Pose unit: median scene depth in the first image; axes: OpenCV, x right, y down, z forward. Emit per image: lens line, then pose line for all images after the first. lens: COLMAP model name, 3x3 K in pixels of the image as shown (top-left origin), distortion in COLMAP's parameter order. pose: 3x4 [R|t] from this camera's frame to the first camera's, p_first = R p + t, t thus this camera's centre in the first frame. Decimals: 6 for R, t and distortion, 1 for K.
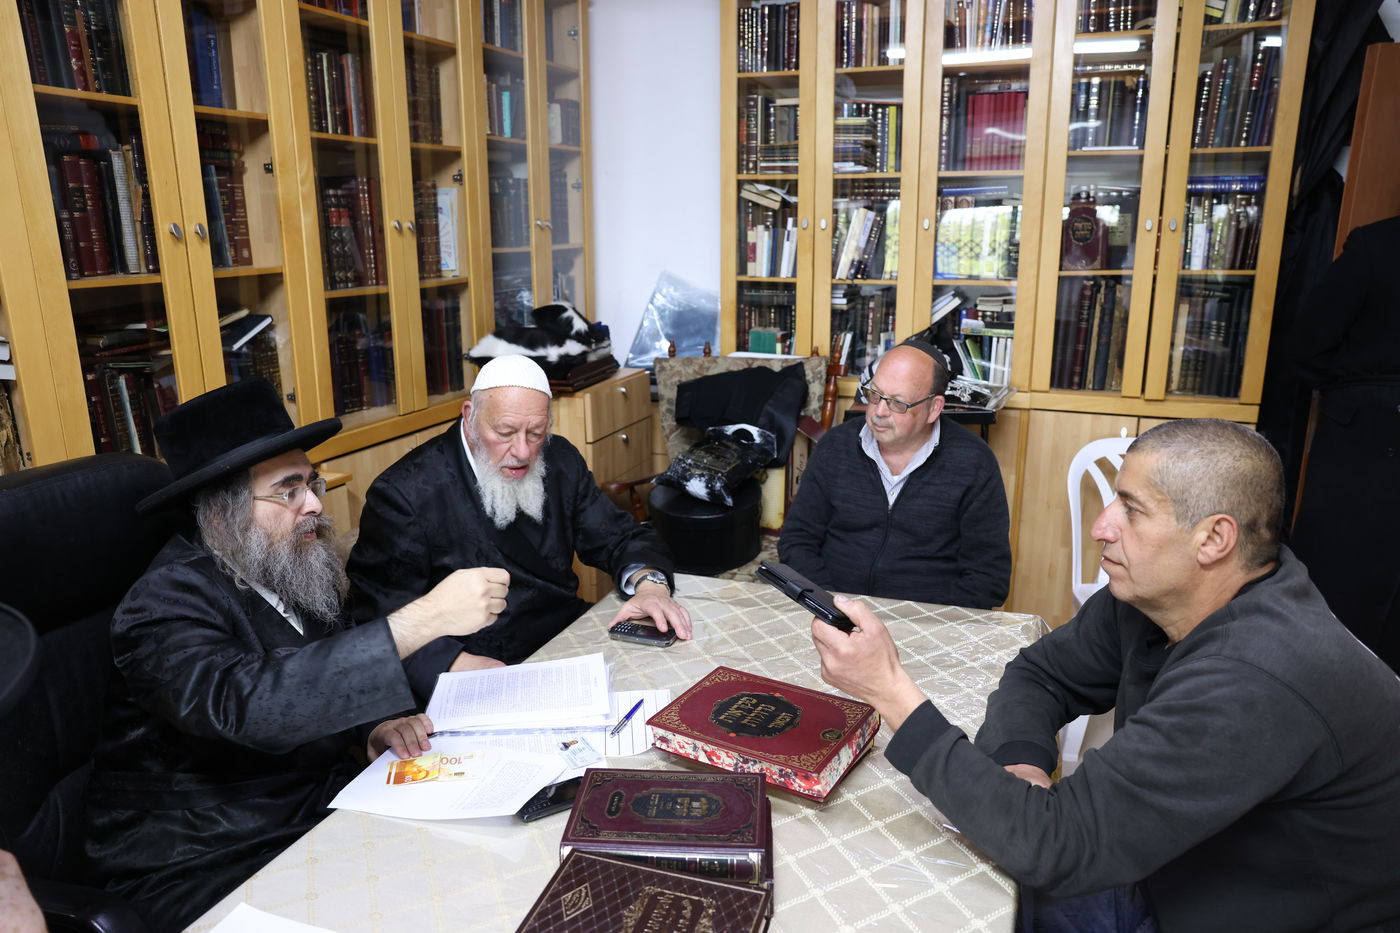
lens RADIAL K [[949.6, 0, 692.8], [0, 949.6, 460.0], [0, 0, 1]] dist [-0.115034, 0.092672]
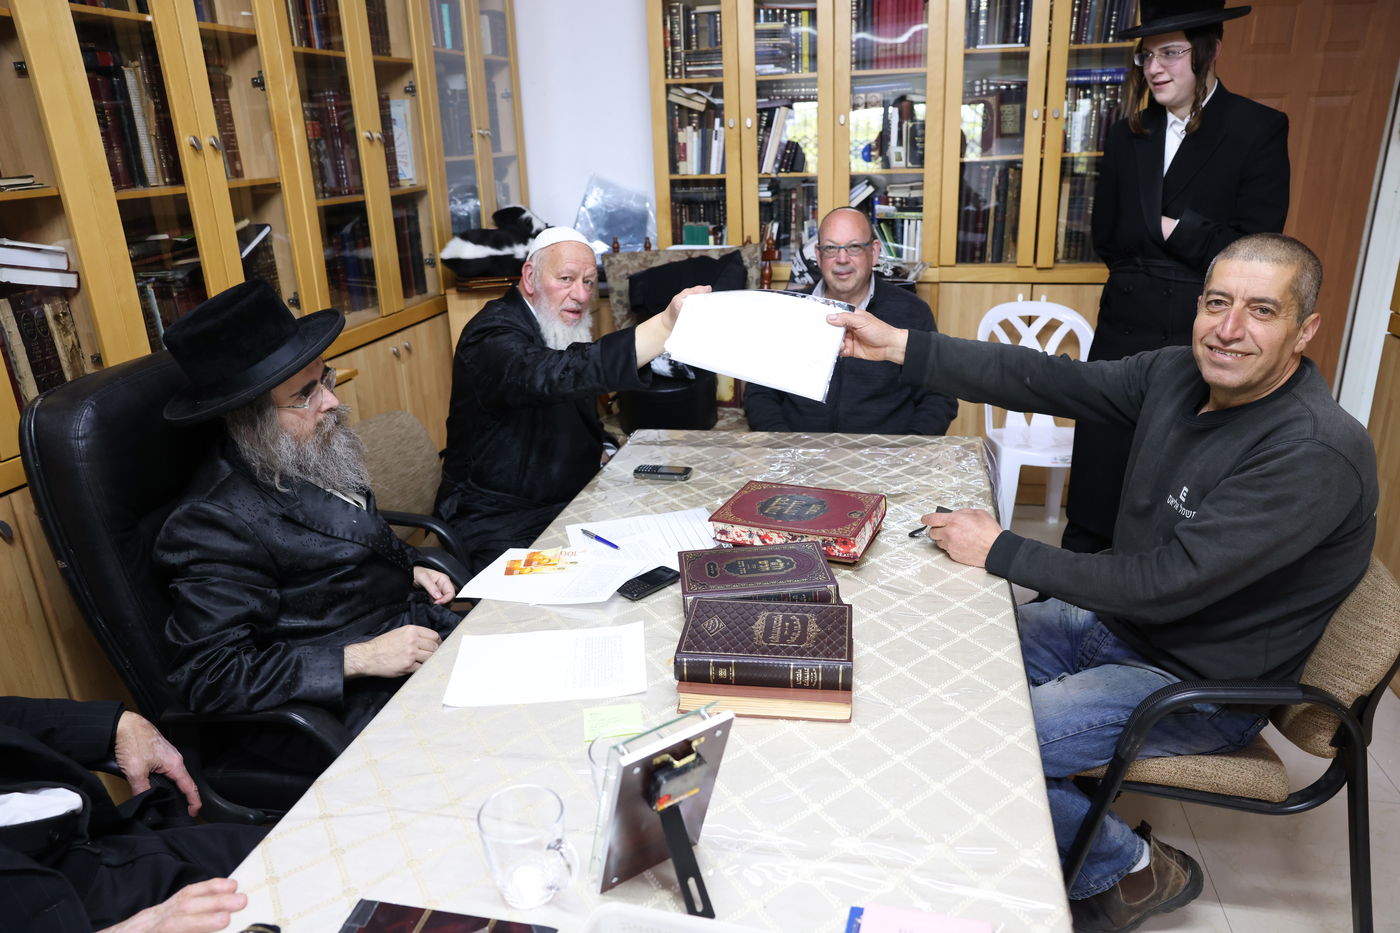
lens RADIAL K [[949.6, 0, 696.7], [0, 949.6, 461.6], [0, 0, 1]] dist [-0.115034, 0.092672]
pose [[0.988087, -0.078771, 0.132212, -0.104893], [0.066745, 0.993421, 0.093054, 0.038343], [-0.138672, -0.083121, 0.986844, -0.108318]]
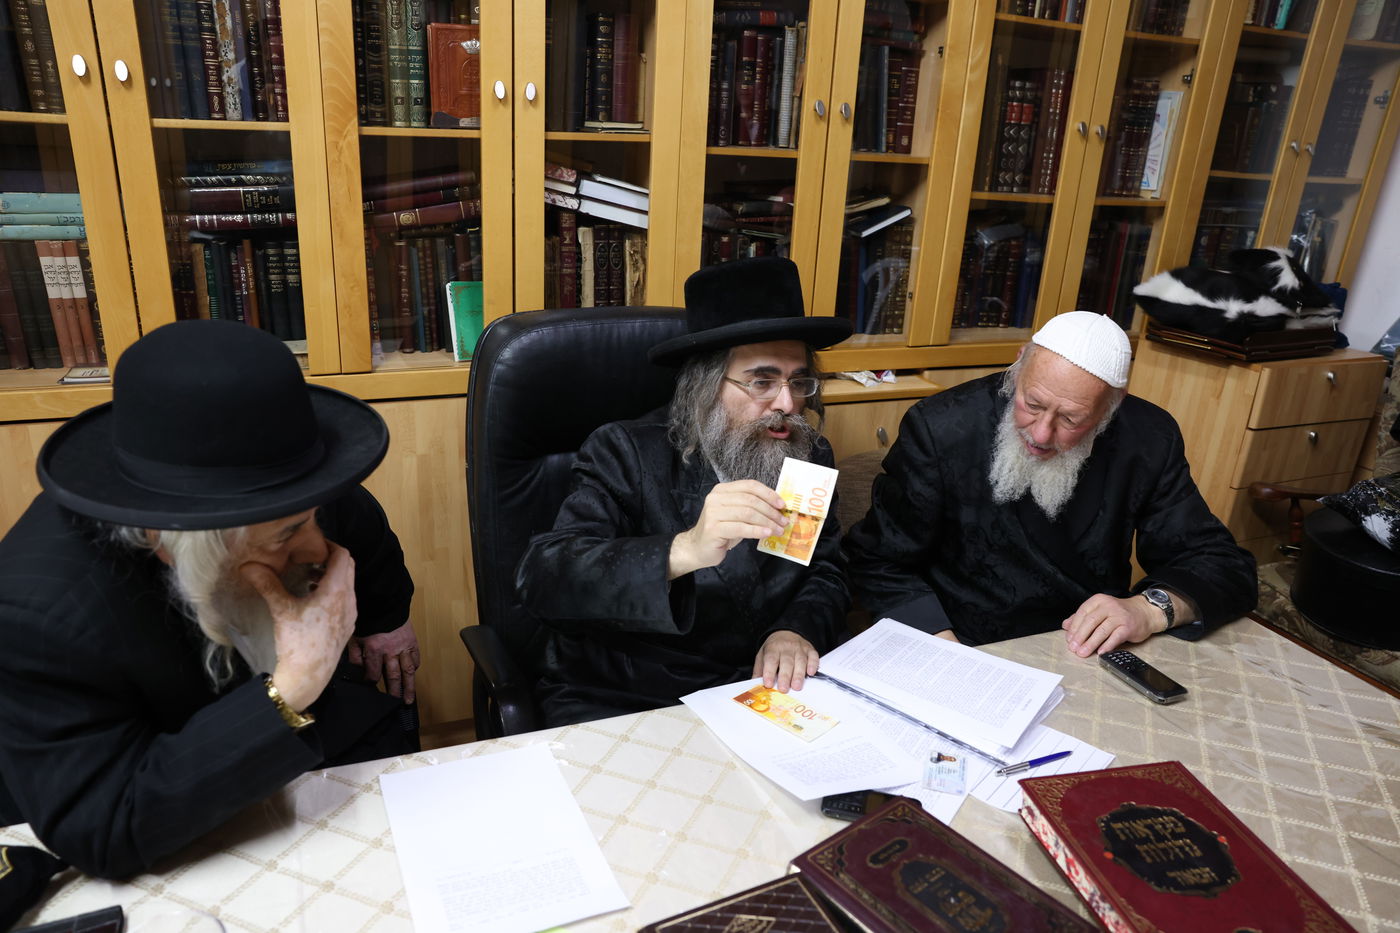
lens RADIAL K [[949.6, 0, 700.3], [0, 949.6, 466.6], [0, 0, 1]] dist [-0.115034, 0.092672]
pose [[0.689707, 0.297473, -0.660162, 0.091949], [-0.234894, 0.954327, 0.184620, -0.022067], [0.684930, 0.027734, 0.728080, 0.119455]]
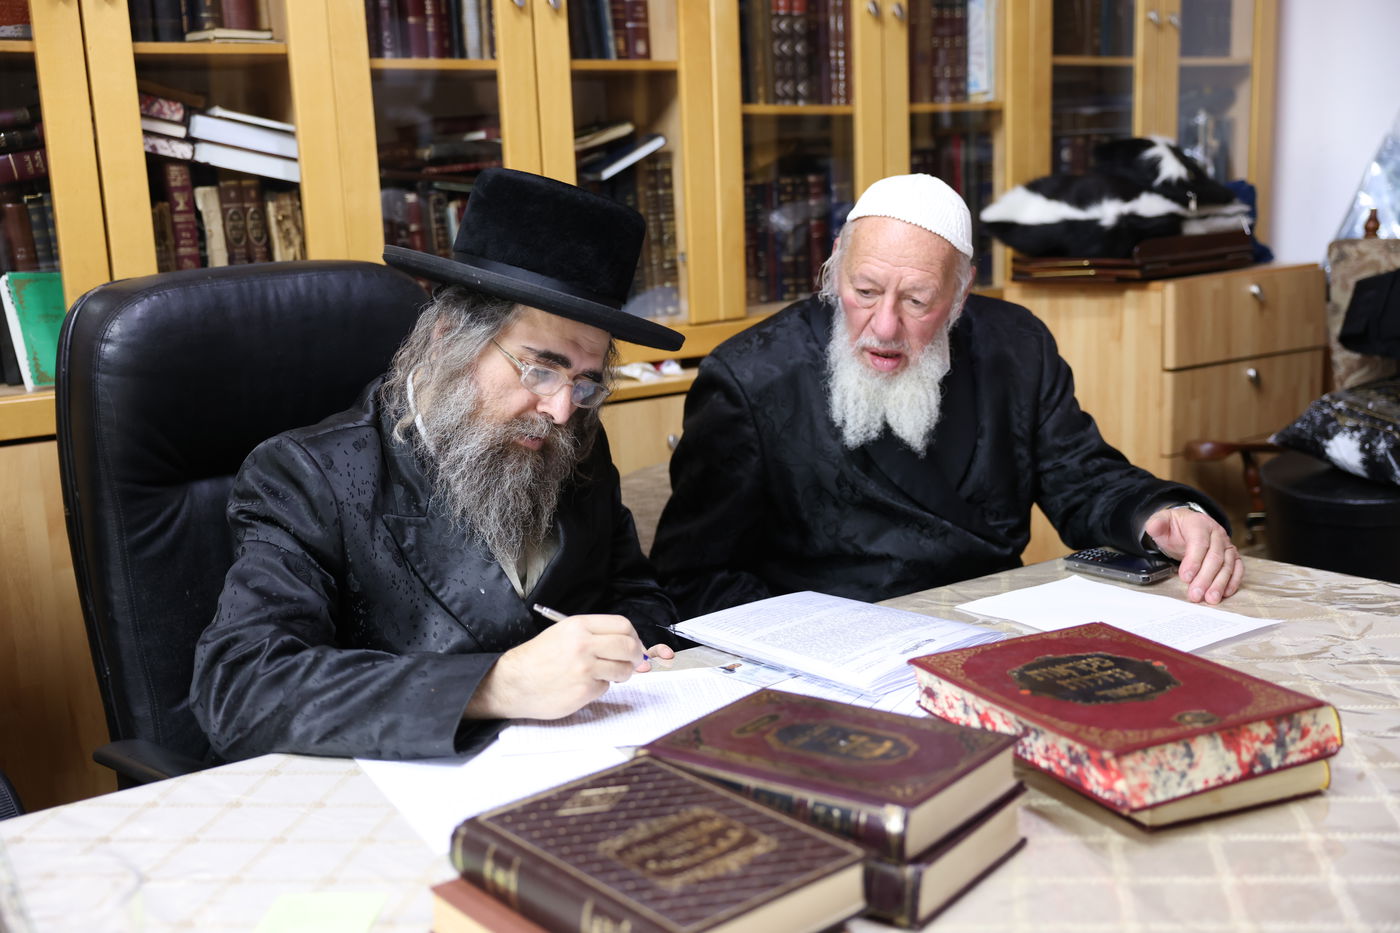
lens RADIAL K [[1563.2, 0, 696.1], [0, 1563.2, 463.4], [0, 0, 1]] dist [0.032955, 0.000000]
pose [[0.838721, 0.073628, -0.539561, 0.171566], [-0.099550, 0.994851, -0.018989, 0.086417], [0.535385, 0.069640, 0.841732, 0.034848]]
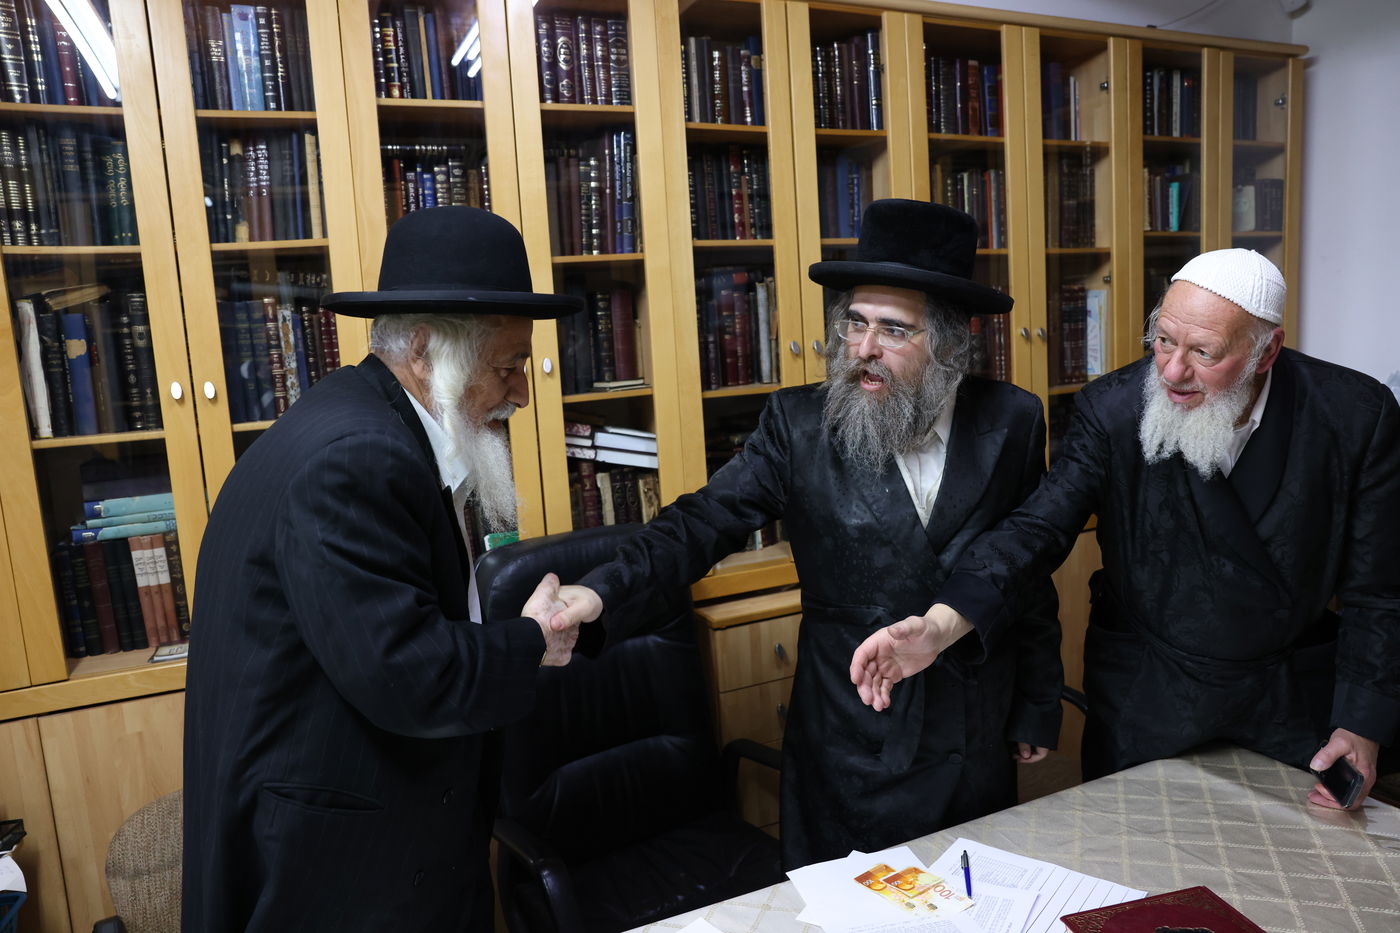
lens RADIAL K [[949.6, 0, 701.2], [0, 949.6, 467.7], [0, 0, 1]] dist [-0.115034, 0.092672]
pose [[0.710124, 0.062600, -0.701288, 0.132156], [-0.120174, 0.992200, -0.033120, -0.030518], [0.693745, 0.107796, 0.712108, 0.058505]]
